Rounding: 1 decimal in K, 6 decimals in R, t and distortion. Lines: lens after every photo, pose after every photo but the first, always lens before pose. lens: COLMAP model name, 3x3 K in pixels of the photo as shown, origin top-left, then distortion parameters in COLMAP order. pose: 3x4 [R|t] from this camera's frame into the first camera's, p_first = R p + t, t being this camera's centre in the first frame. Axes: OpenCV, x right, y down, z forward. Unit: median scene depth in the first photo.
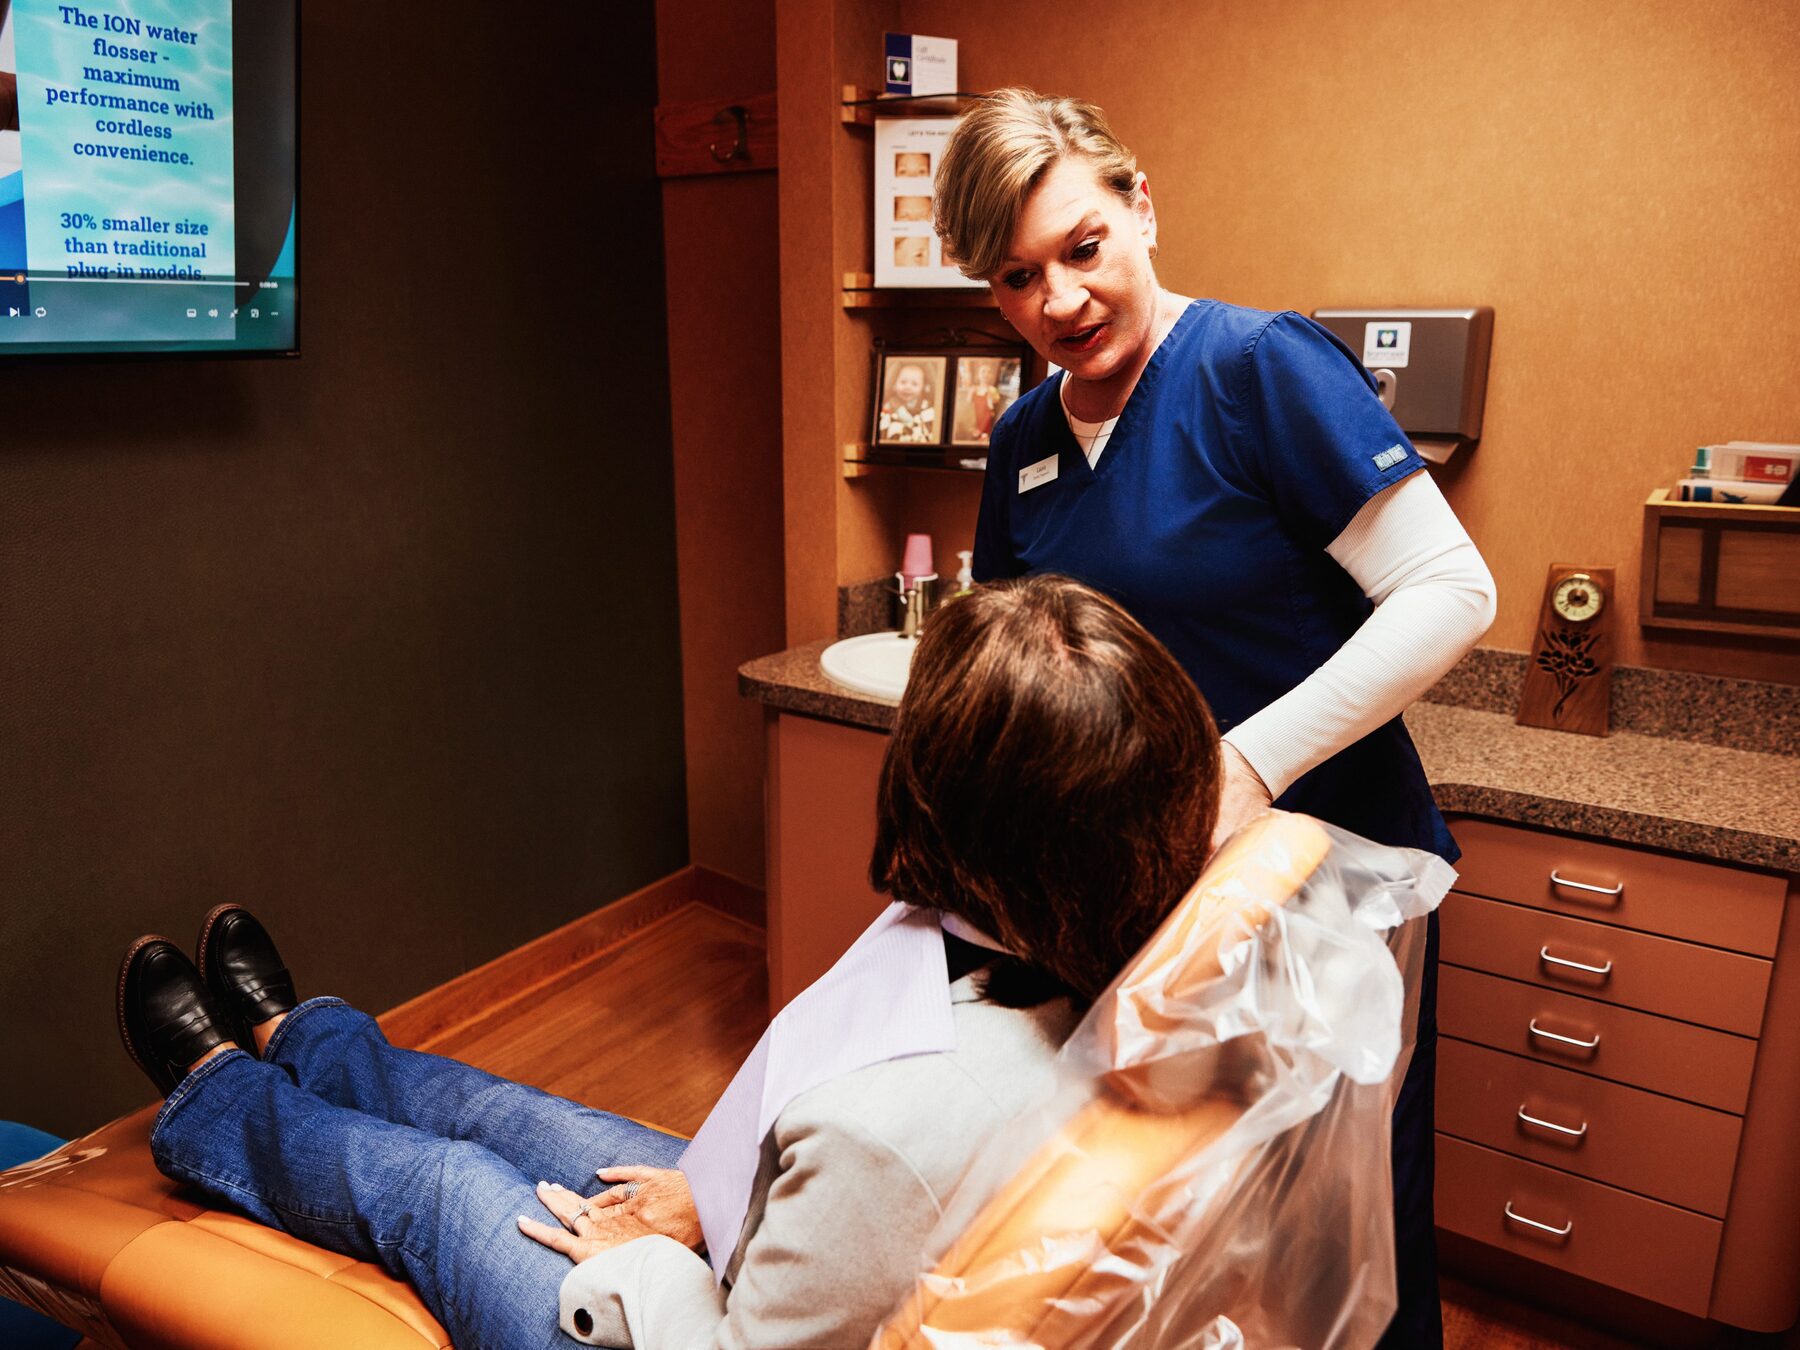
lens RADIAL K [[1358.5, 0, 867.8], [0, 1358.5, 671.4], [0, 0, 1]] dist [-0.002629, 0.005353]
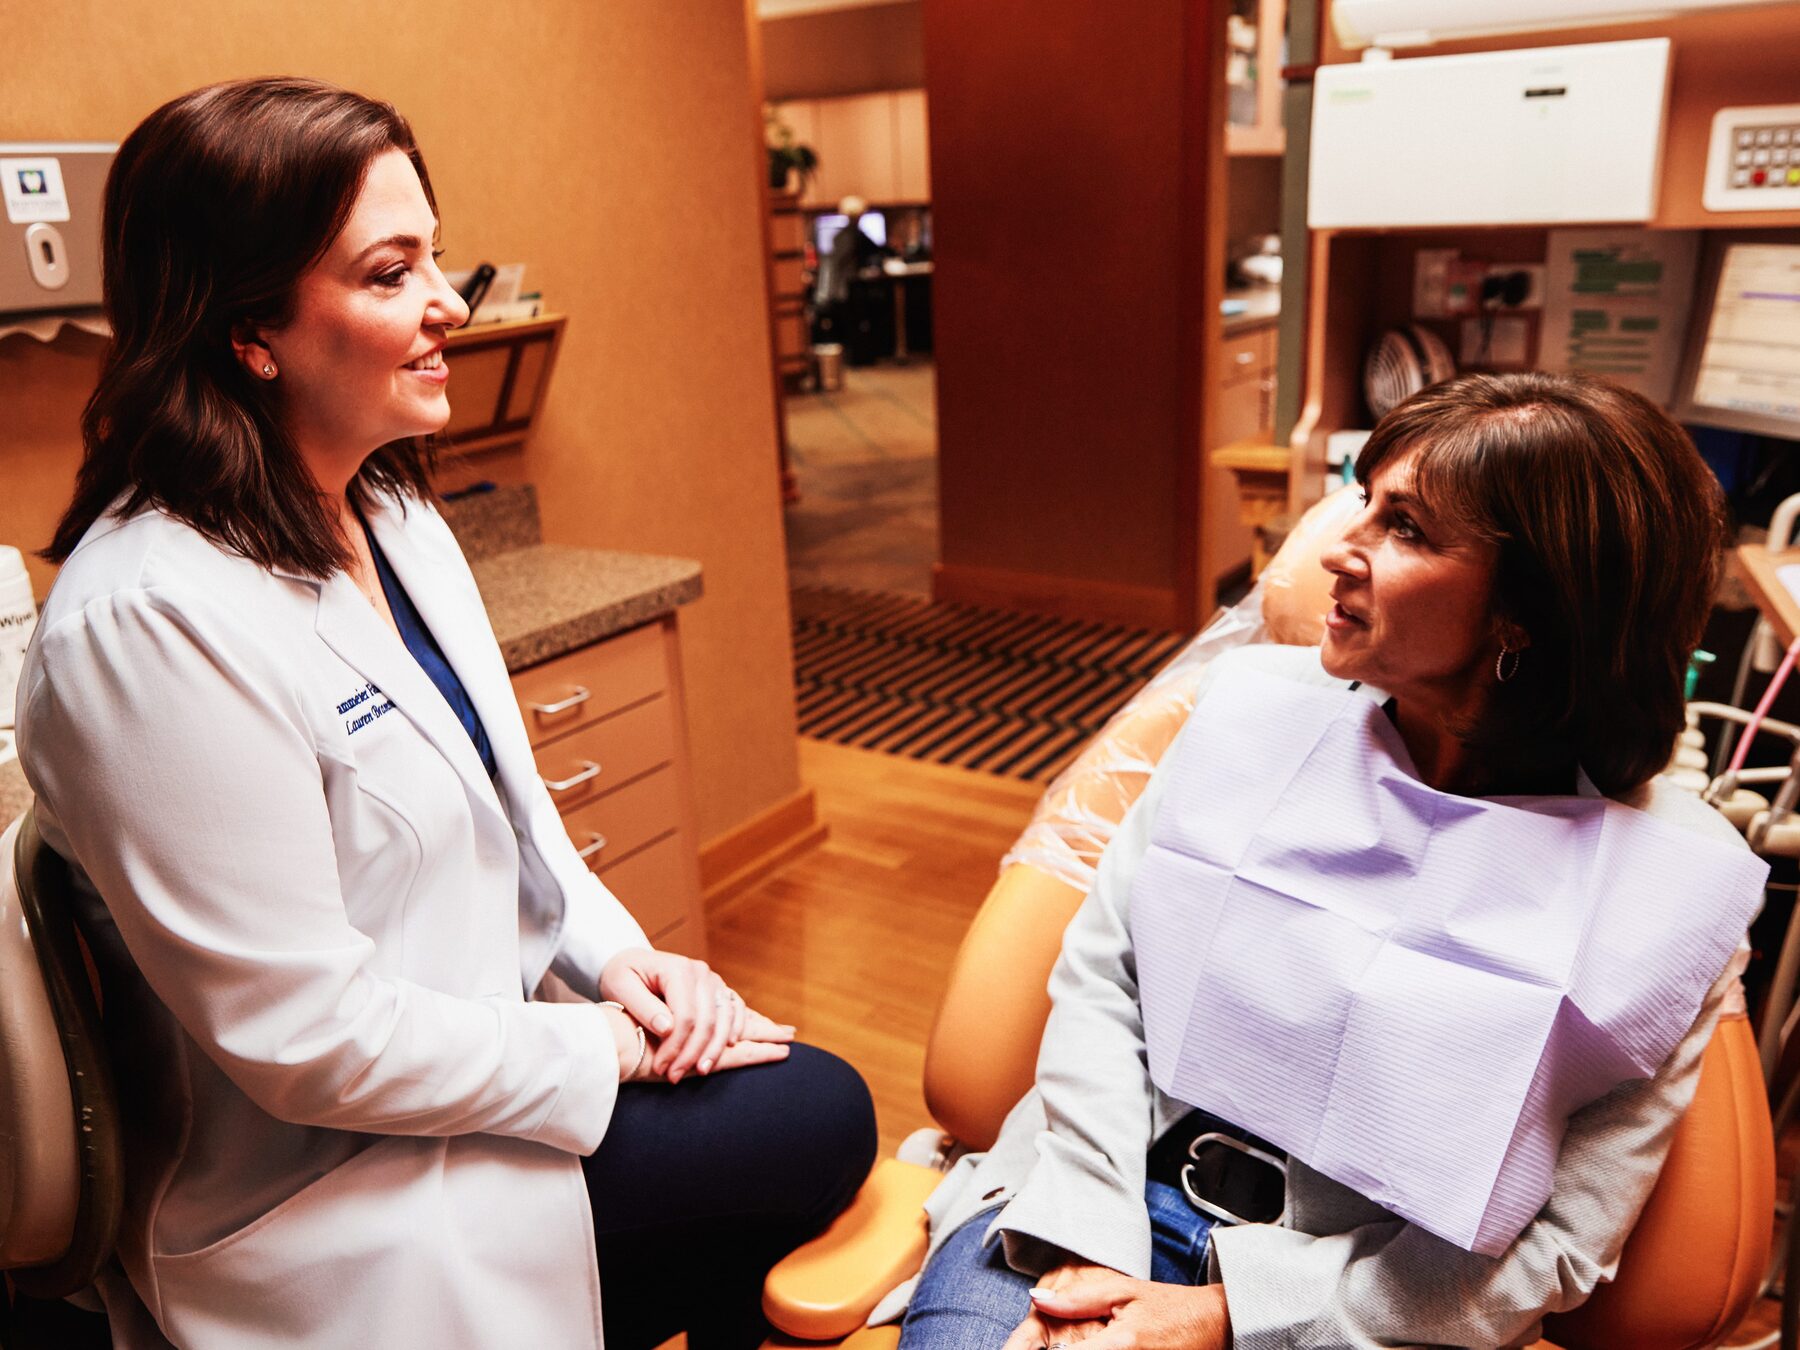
lens RADIAL K [[1387.4, 0, 900.0], [0, 1387.4, 675.0], [0, 0, 1]] dist [-0.004190, -0.014166]
pose [[-0.011050, -0.318348, 0.947909, -0.347387], [0.291309, 0.905823, 0.307610, -0.082869], [-0.956565, 0.279534, 0.082729, 0.483395]]
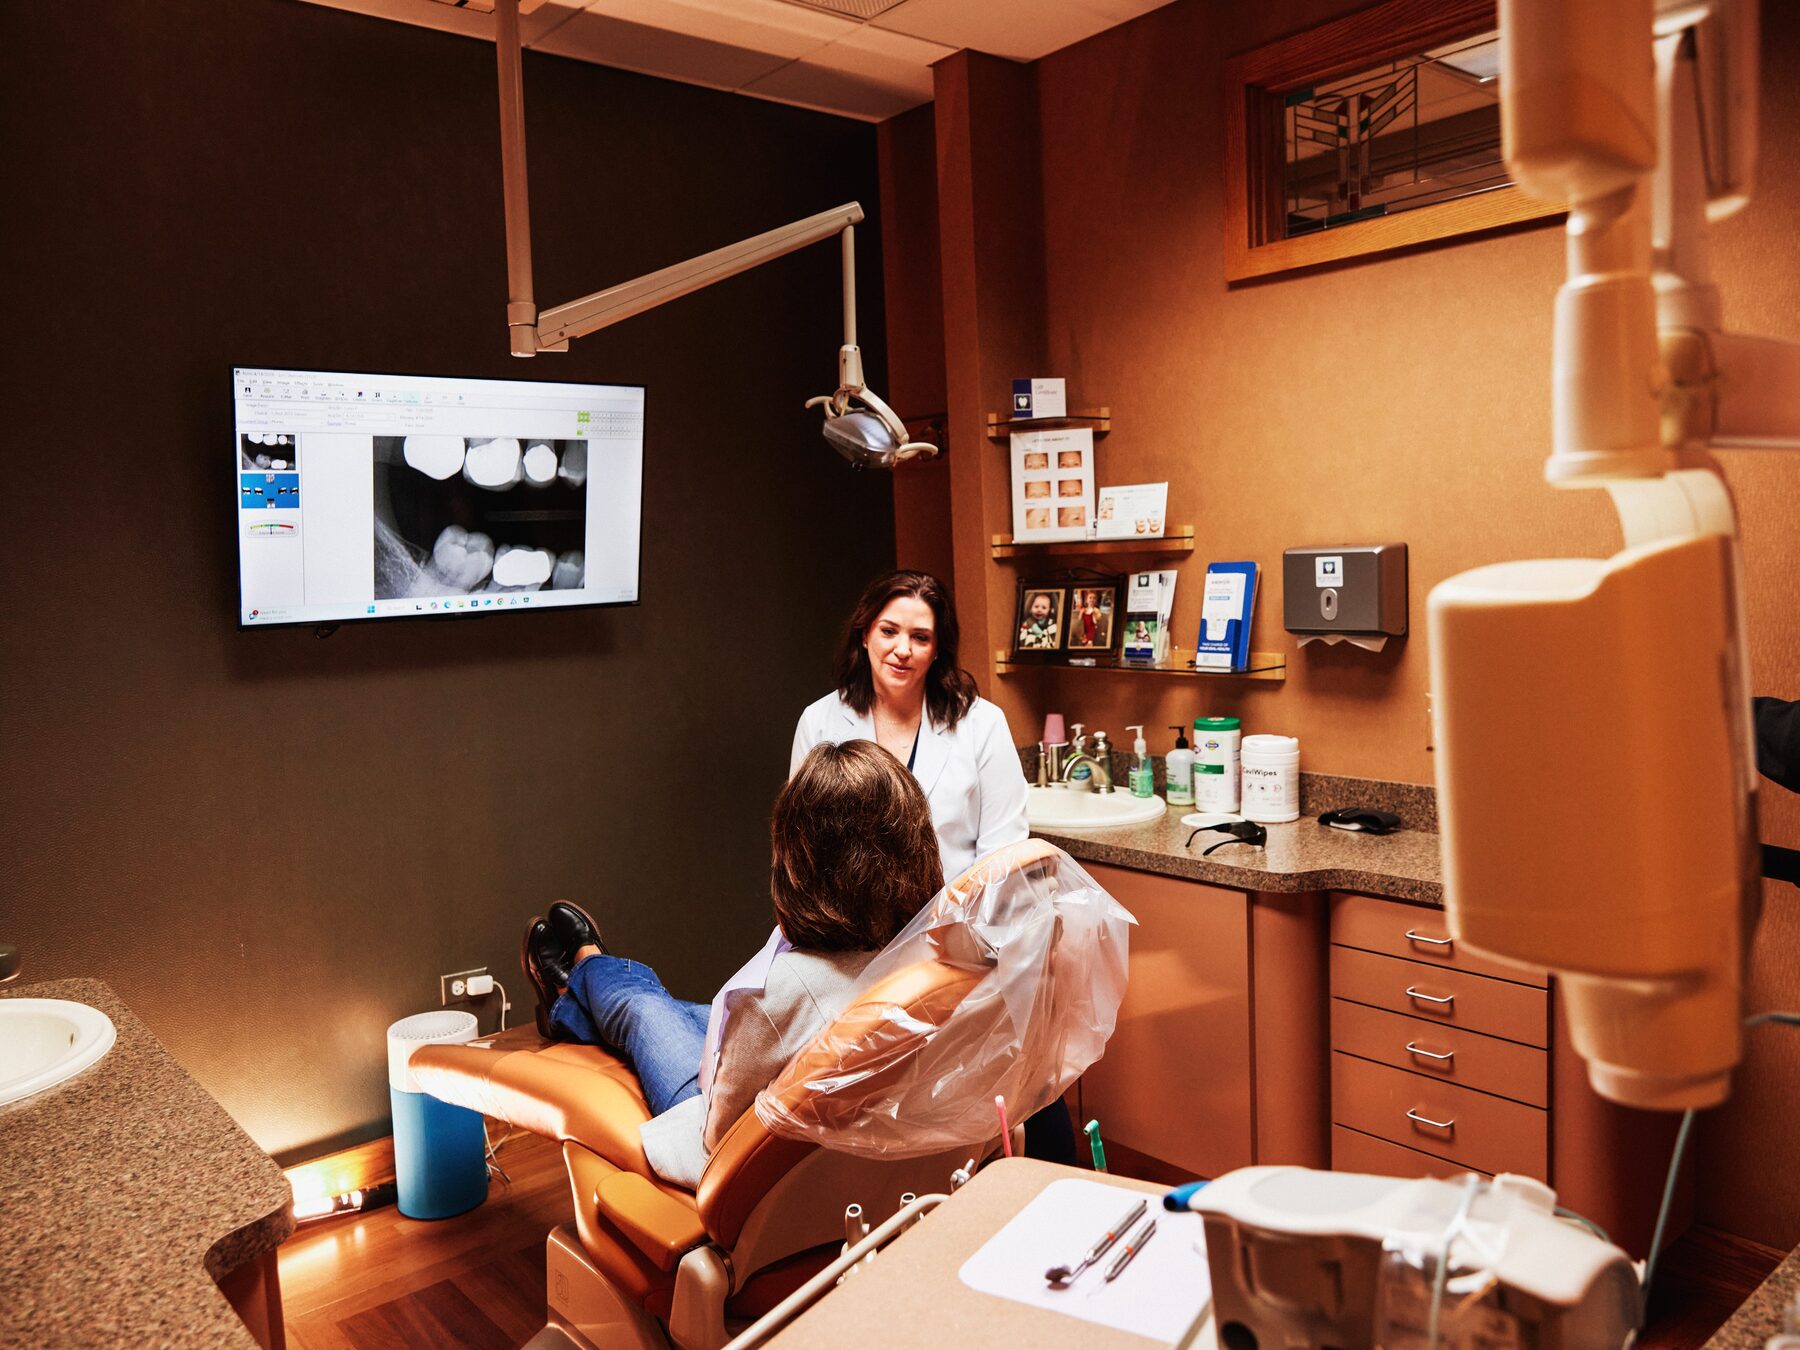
lens RADIAL K [[1387.4, 0, 900.0], [0, 1387.4, 675.0], [0, 0, 1]] dist [-0.004190, -0.014166]
pose [[0.963943, -0.019437, -0.265399, 0.282811], [-0.022685, 0.987696, -0.154729, 0.088827], [0.265141, 0.155171, 0.951642, -0.424363]]
